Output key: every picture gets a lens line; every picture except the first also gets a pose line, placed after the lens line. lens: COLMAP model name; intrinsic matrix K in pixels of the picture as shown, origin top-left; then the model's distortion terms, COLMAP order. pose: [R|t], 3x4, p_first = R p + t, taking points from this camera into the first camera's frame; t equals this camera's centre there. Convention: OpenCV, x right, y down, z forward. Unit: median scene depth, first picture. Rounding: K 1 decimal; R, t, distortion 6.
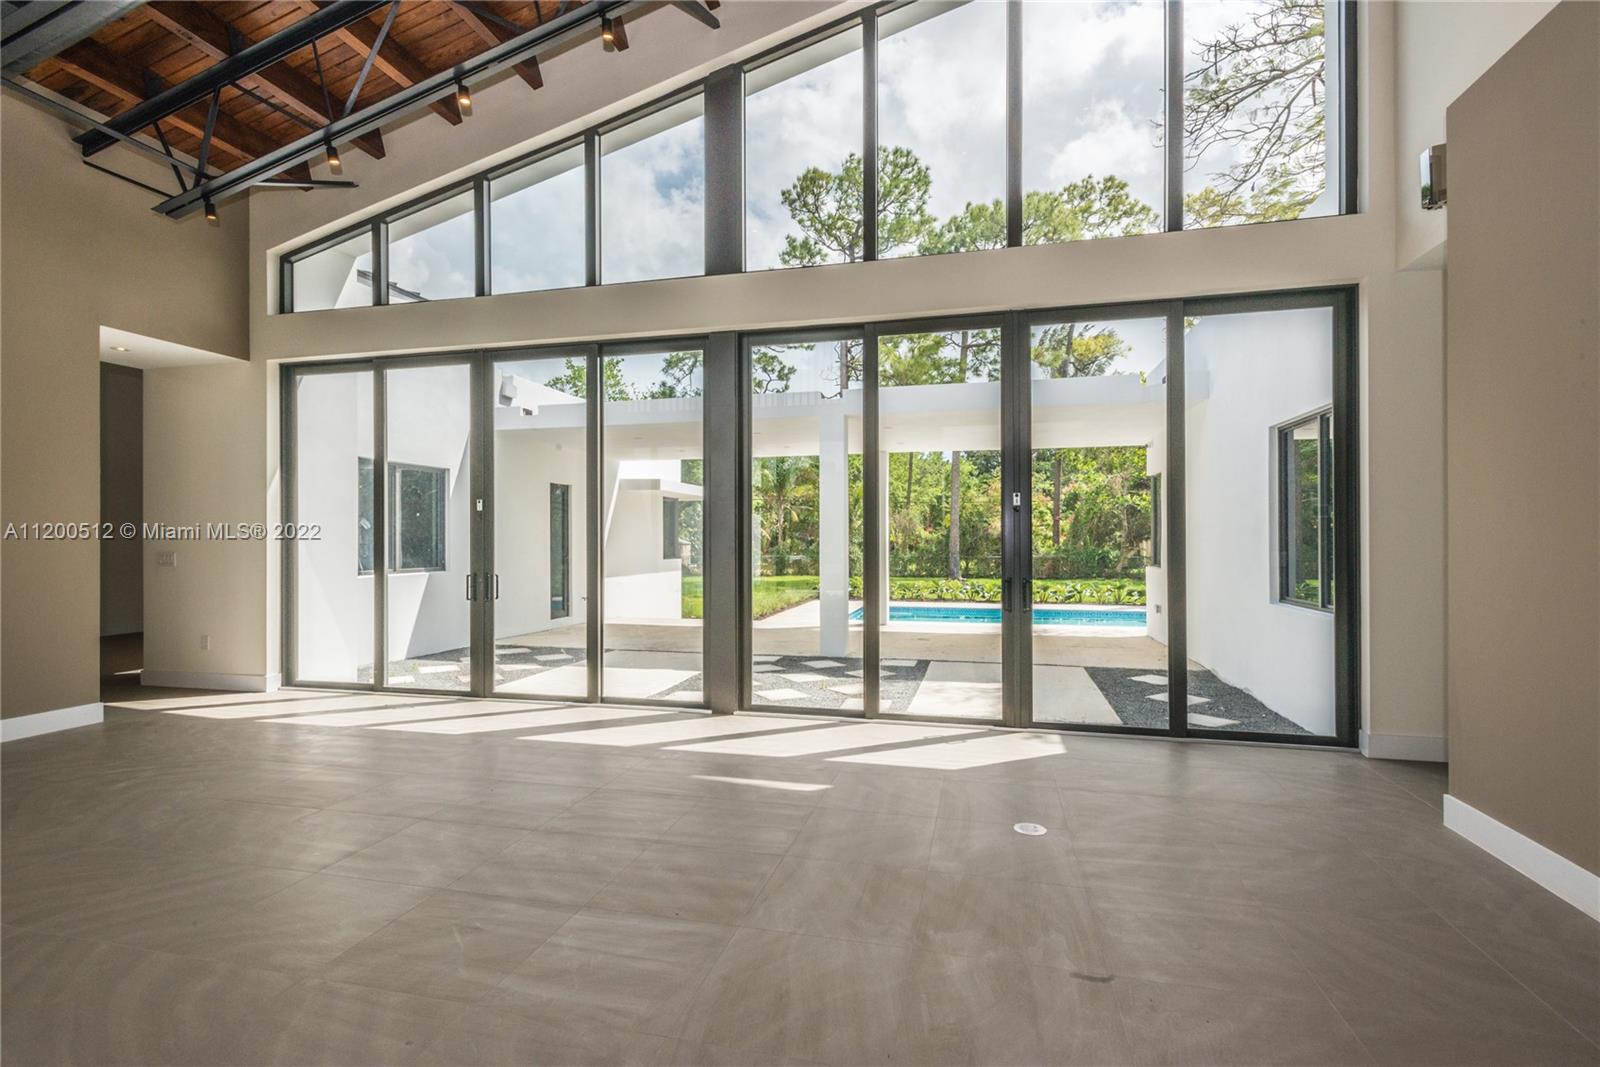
lens RADIAL K [[746.7, 0, 799.1], [0, 746.7, 538.7], [0, 0, 1]] dist [0.000340, -0.000394]
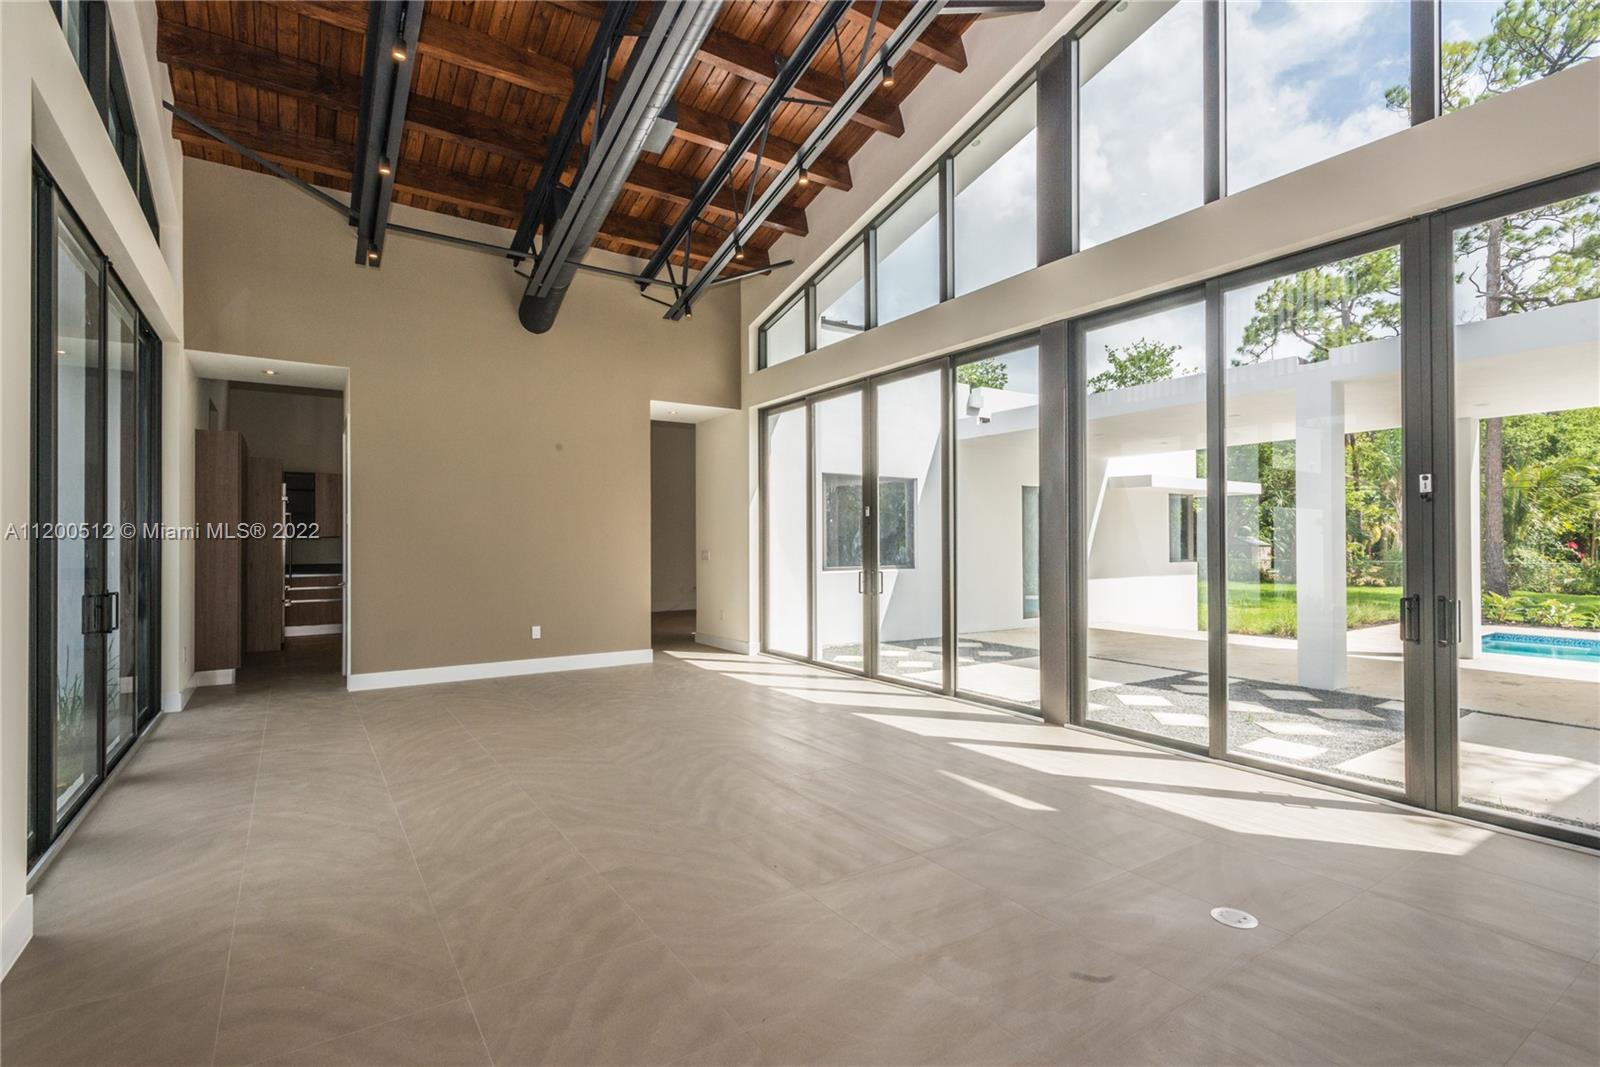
lens RADIAL K [[746.1, 0, 795.5], [0, 746.1, 534.8], [0, 0, 1]] dist [0.000863, -0.003879]
pose [[0.741921, -0.007258, -0.670448, 0.283362], [0.002521, 0.999965, -0.008035, 0.000518], [0.670483, 0.004271, 0.741913, 0.073731]]
